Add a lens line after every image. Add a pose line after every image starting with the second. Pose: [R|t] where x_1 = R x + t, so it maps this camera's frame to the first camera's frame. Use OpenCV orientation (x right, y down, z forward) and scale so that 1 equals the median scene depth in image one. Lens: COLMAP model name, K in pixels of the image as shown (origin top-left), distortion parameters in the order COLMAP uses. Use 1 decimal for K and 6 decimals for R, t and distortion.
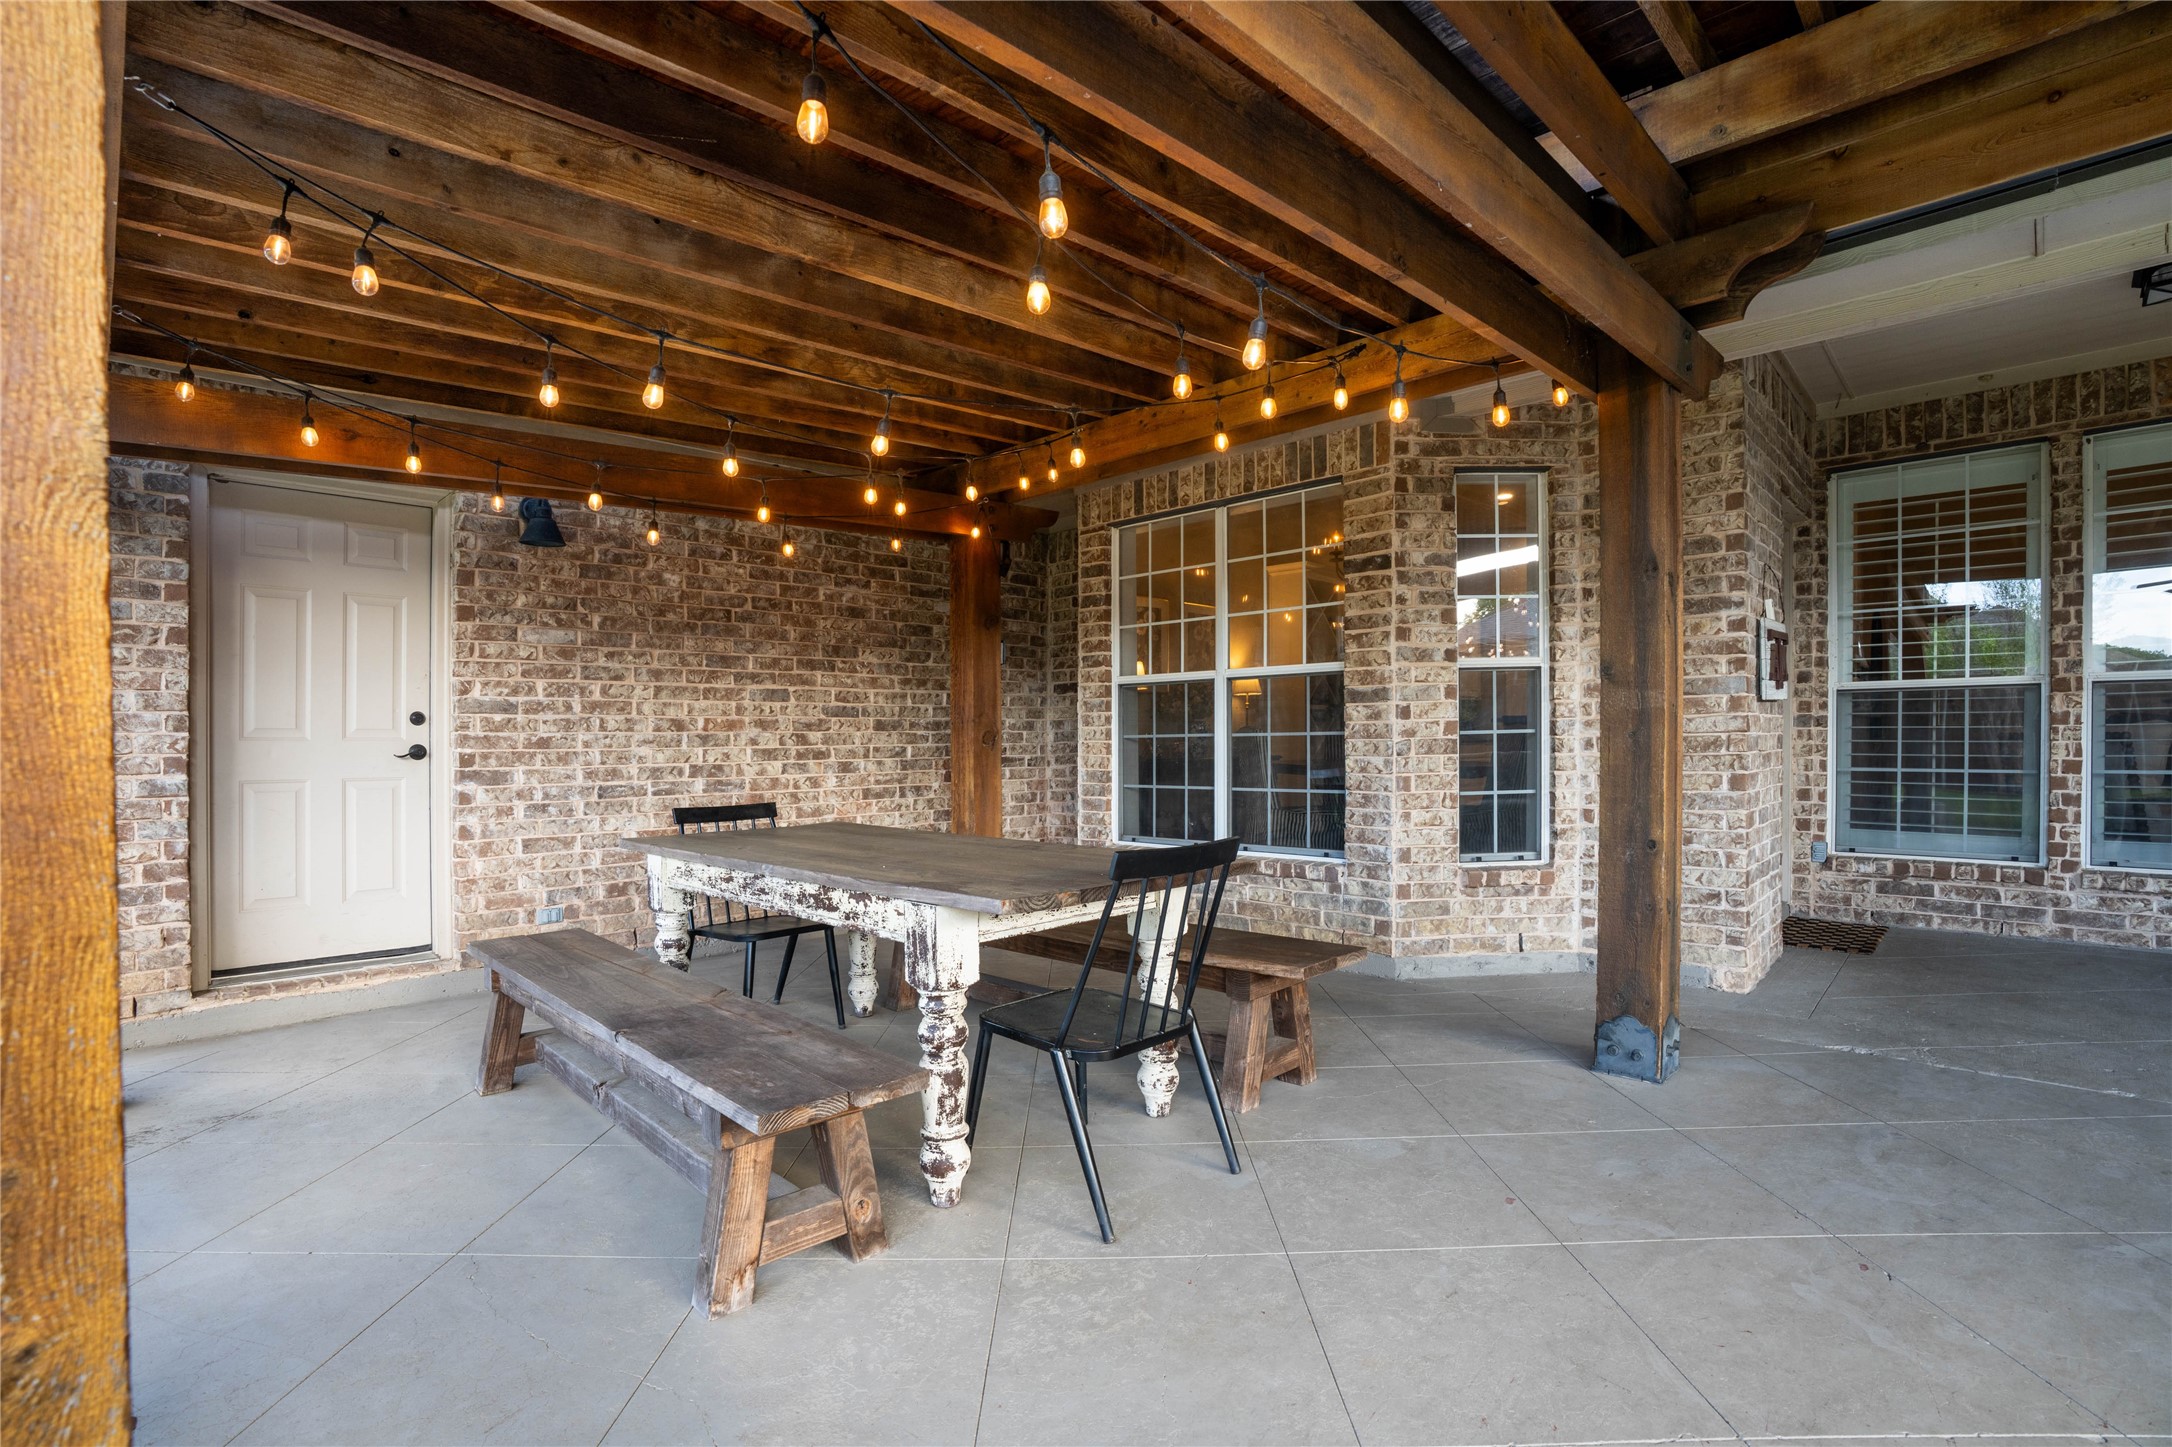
lens RADIAL K [[996.1, 0, 1135.5], [0, 996.1, 756.4], [0, 0, 1]] dist [-0.018539, 0.005110]
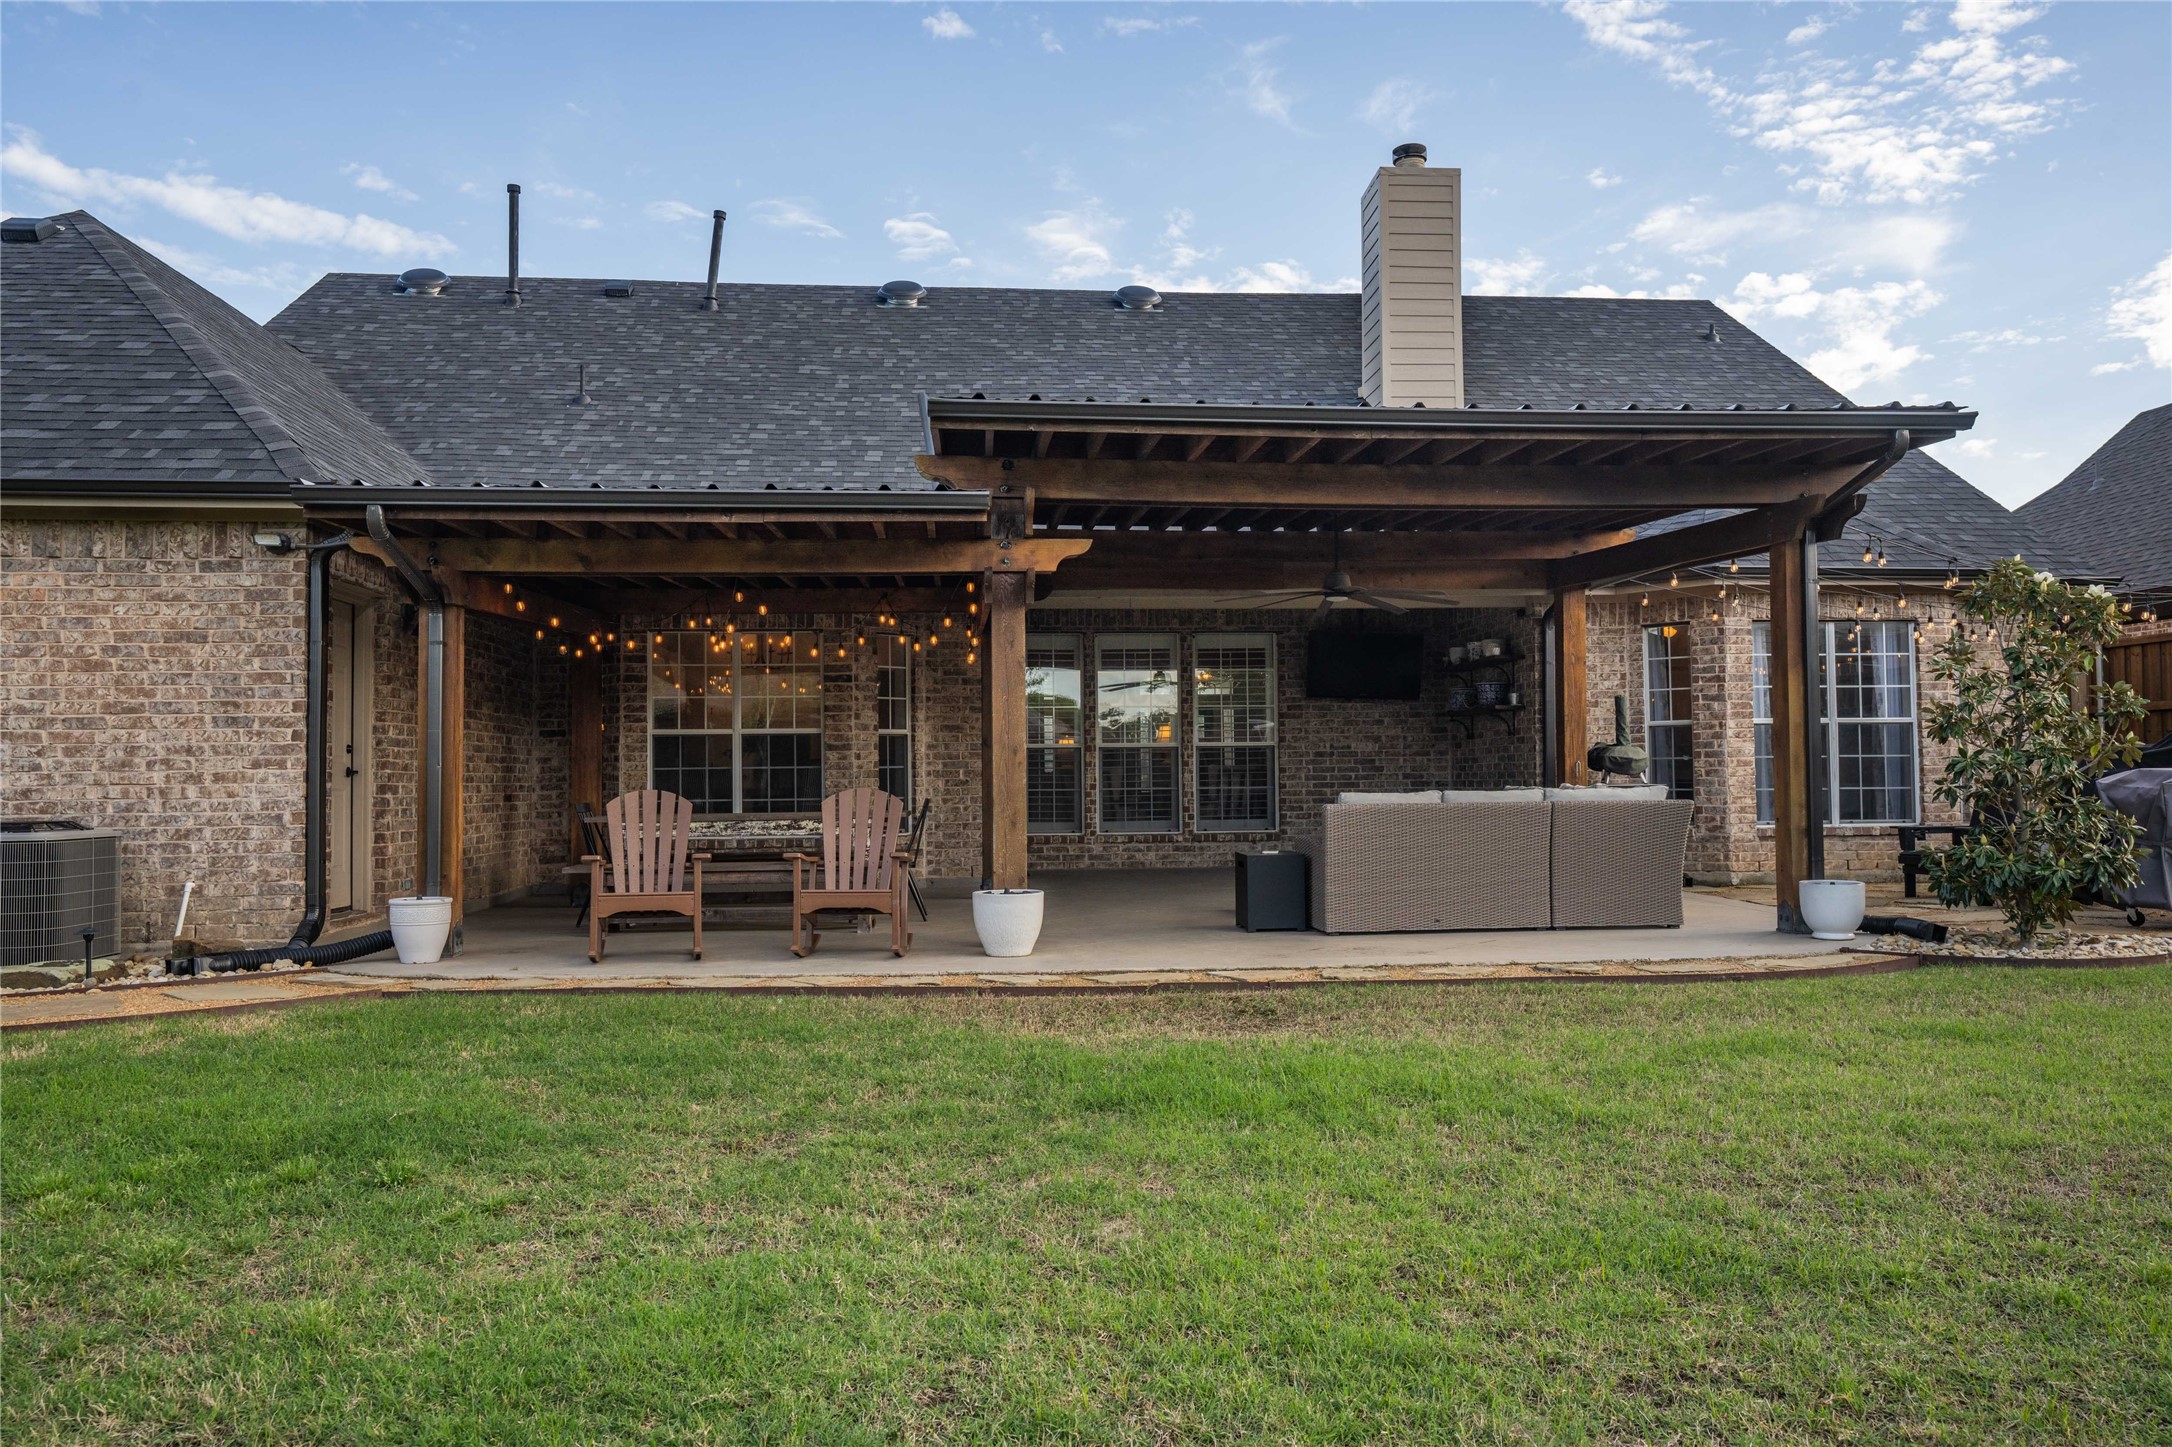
lens RADIAL K [[1576.1, 0, 1089.1], [0, 1576.1, 727.1], [0, 0, 1]] dist [0.001567, -0.000505]
pose [[0.679015, 0.030383, 0.733496, -1.612561], [0.015760, 0.998310, -0.055942, 0.074164], [-0.733956, 0.049546, 0.677388, -1.356682]]
